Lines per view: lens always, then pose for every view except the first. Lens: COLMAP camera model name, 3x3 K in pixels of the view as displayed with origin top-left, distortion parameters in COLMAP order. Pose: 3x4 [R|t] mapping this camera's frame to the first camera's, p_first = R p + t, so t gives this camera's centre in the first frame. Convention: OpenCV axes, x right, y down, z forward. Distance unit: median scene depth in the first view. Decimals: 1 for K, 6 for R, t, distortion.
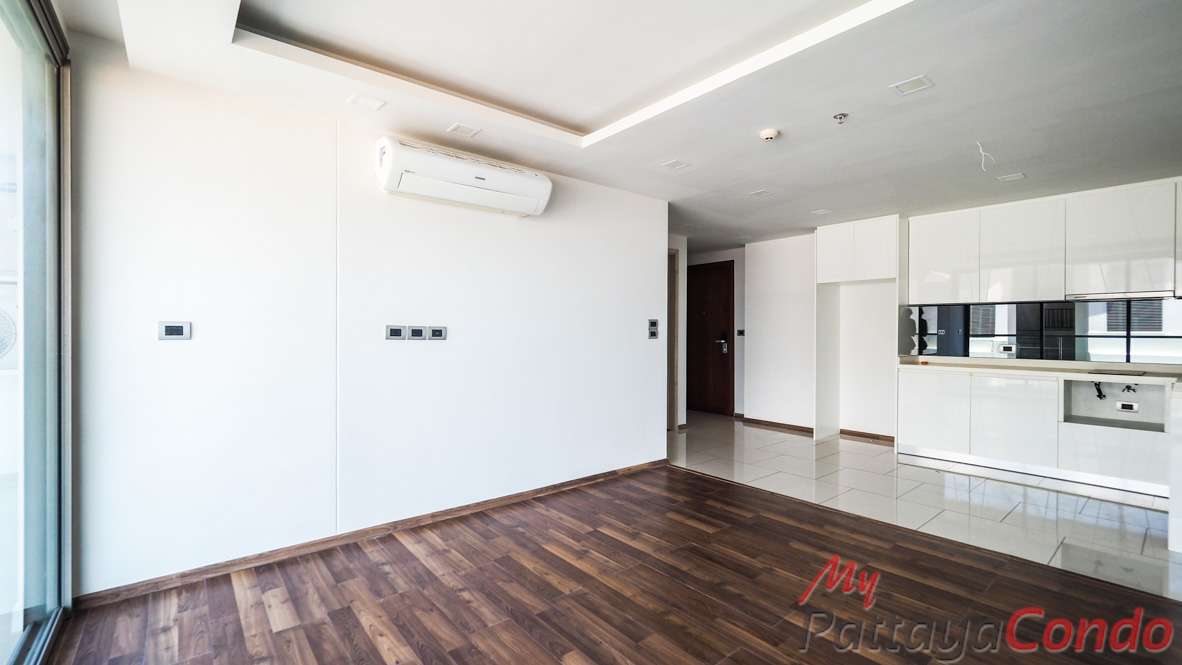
lens RADIAL K [[495.7, 0, 574.1], [0, 495.7, 326.1], [0, 0, 1]] dist [-0.000296, -0.000051]
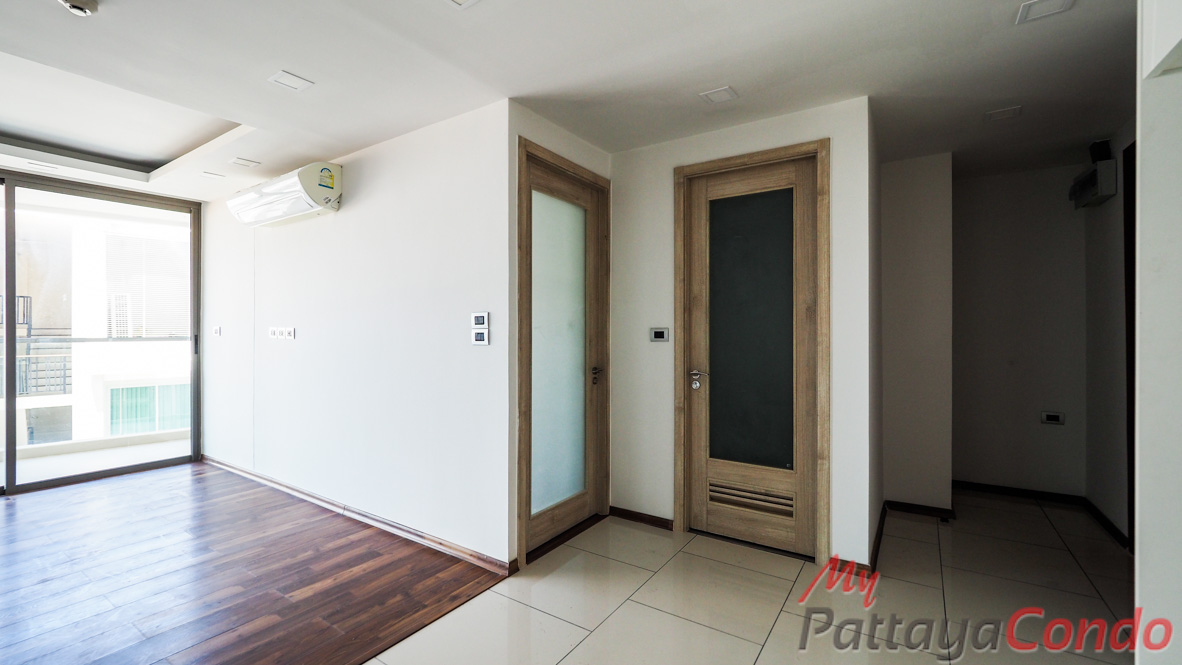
lens RADIAL K [[495.7, 0, 574.1], [0, 495.7, 326.1], [0, 0, 1]] dist [-0.000296, -0.000051]
pose [[0.297811, -0.013235, -0.954533, 0.763003], [0.010133, 0.999891, -0.010702, 0.010313], [0.954571, -0.006485, 0.297913, 0.934449]]
